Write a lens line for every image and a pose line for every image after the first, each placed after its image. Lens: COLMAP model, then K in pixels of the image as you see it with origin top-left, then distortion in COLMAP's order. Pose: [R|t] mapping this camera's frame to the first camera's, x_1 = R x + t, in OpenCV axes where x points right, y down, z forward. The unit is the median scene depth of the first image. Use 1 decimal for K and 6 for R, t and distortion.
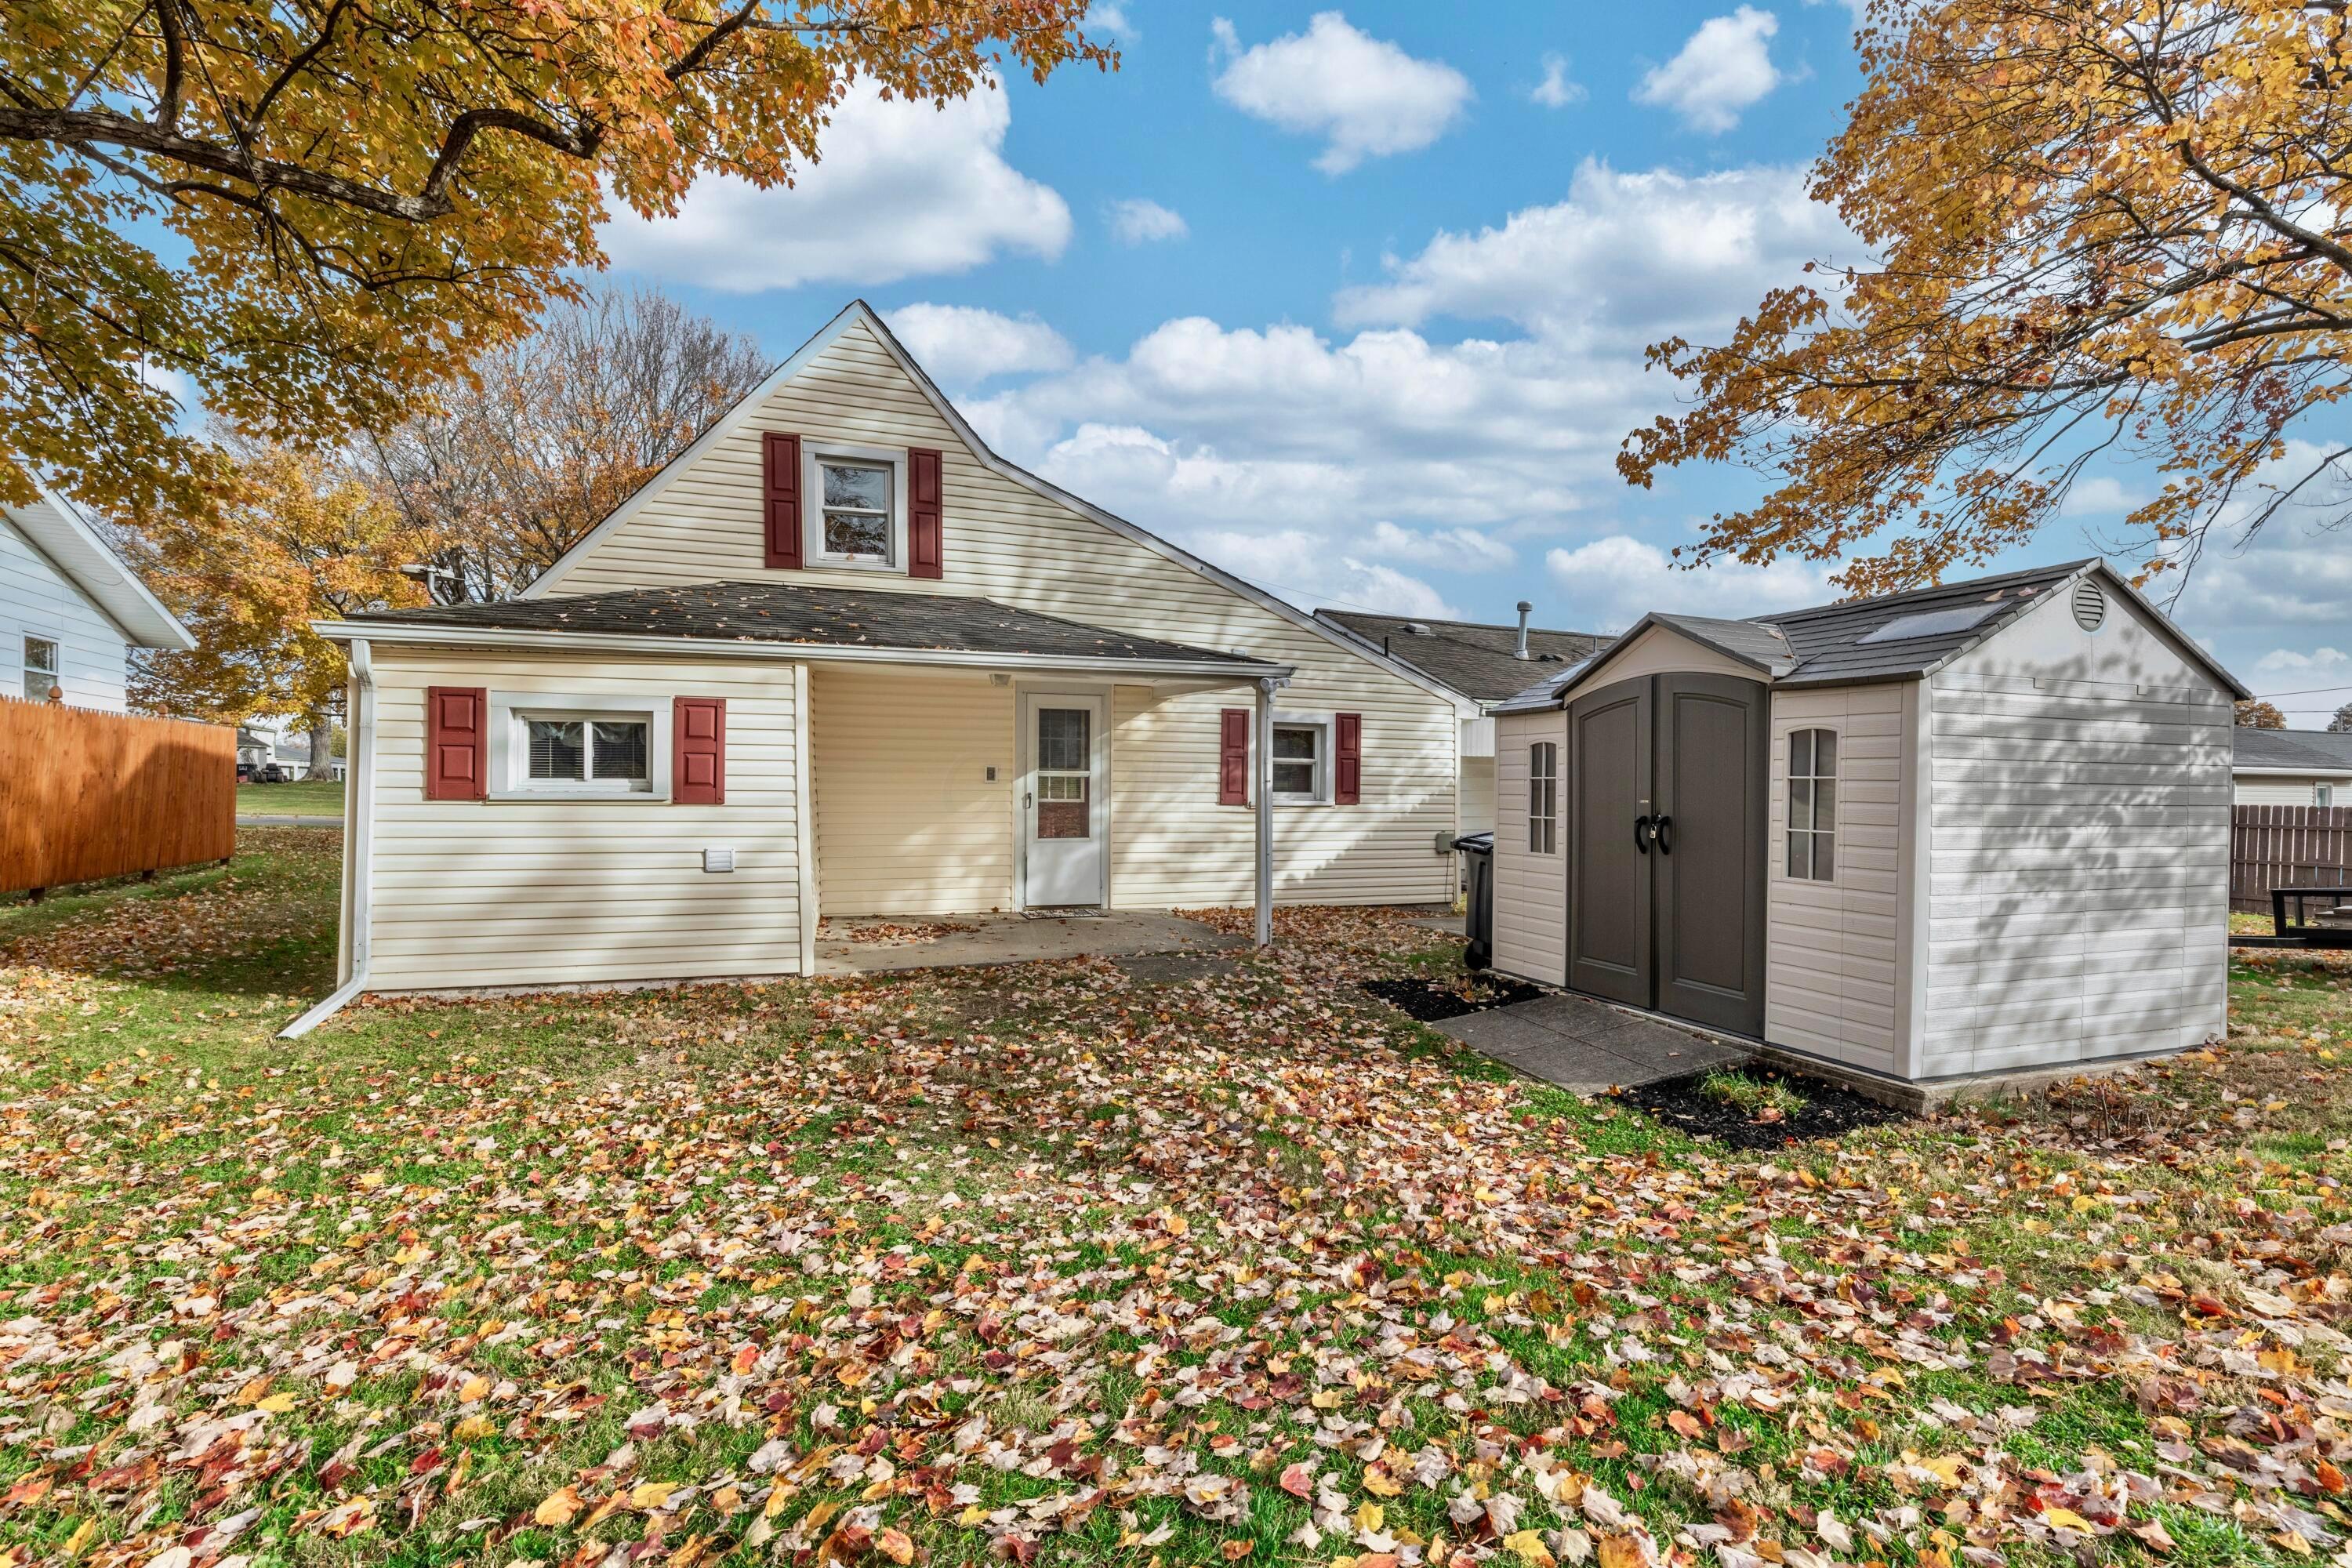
lens RADIAL K [[1083.4, 0, 1187.3], [0, 1083.4, 792.6], [0, 0, 1]] dist [0.002459, 0.000073]
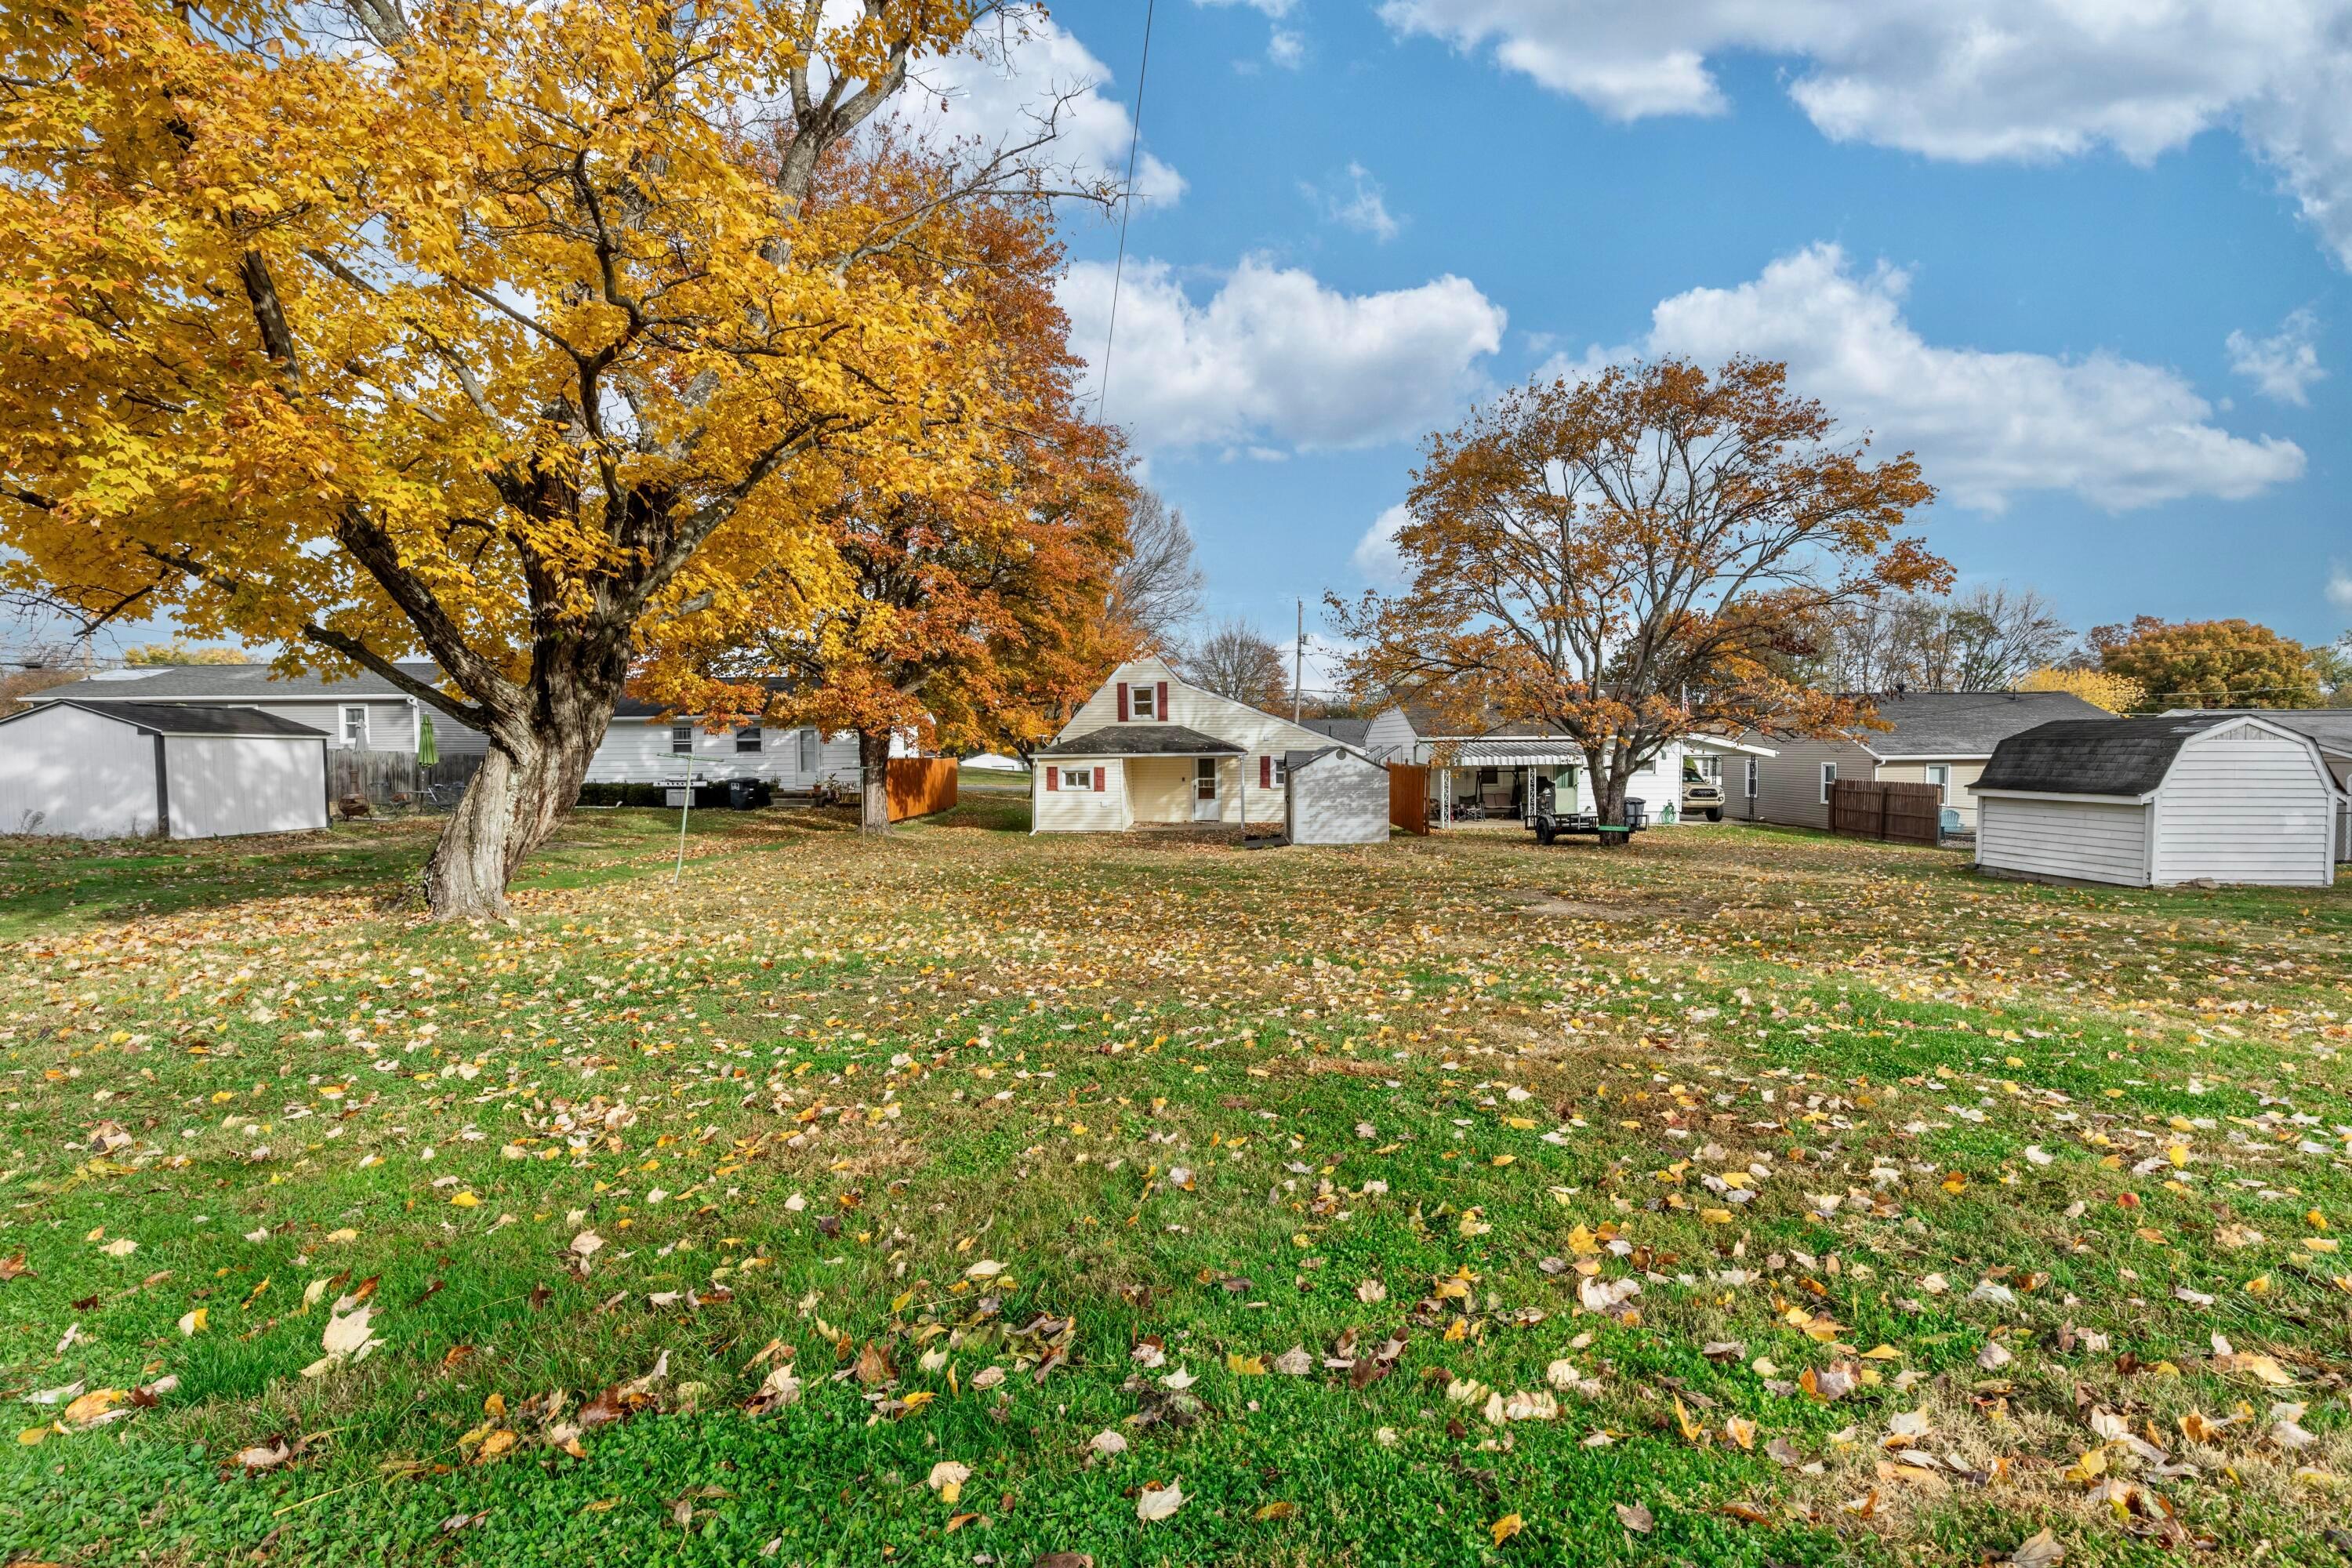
lens RADIAL K [[1083.4, 0, 1173.0], [0, 1083.4, 774.1], [0, 0, 1]] dist [0.002459, 0.000073]
pose [[0.928459, -0.003190, -0.371420, 1.434935], [0.009798, 0.999826, 0.015905, -0.123701], [0.371305, -0.018406, 0.928329, -2.920450]]
